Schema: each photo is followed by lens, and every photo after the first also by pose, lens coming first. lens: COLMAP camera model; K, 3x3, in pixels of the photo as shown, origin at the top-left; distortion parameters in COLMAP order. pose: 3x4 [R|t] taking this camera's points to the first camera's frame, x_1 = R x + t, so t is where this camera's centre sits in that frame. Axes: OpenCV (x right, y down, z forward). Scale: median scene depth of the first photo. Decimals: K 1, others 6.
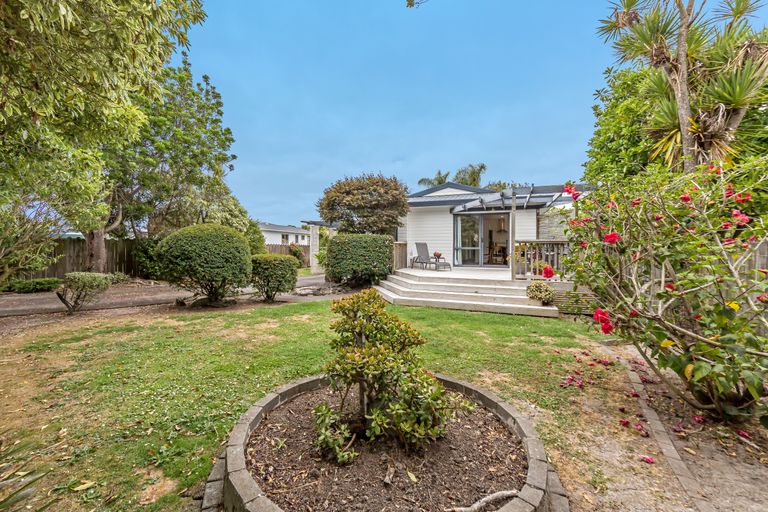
lens RADIAL K [[307.2, 0, 384.0], [0, 307.2, 256.0], [0, 0, 1]] dist [-0.001035, -0.000065]
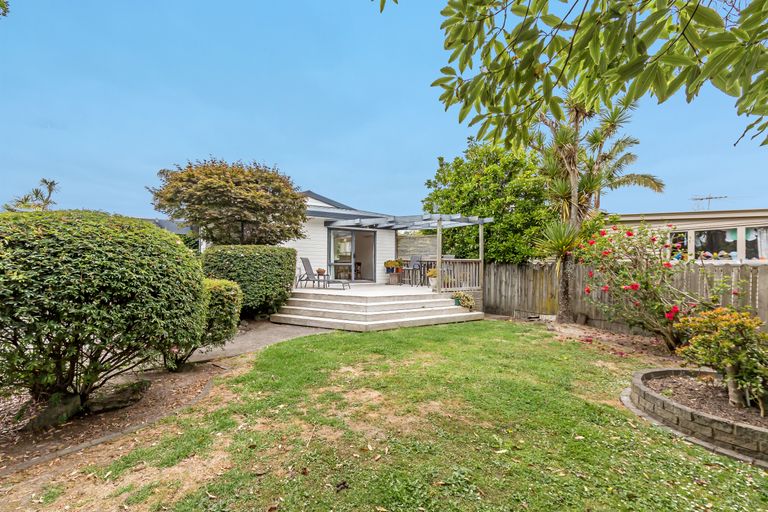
lens RADIAL K [[307.2, 0, 384.0], [0, 307.2, 256.0], [0, 0, 1]] dist [-0.001035, -0.000065]
pose [[0.661512, 0.016070, 0.749763, -0.395547], [0.013121, 0.999369, -0.032997, -0.017988], [-0.749820, 0.031666, 0.660883, 0.264212]]
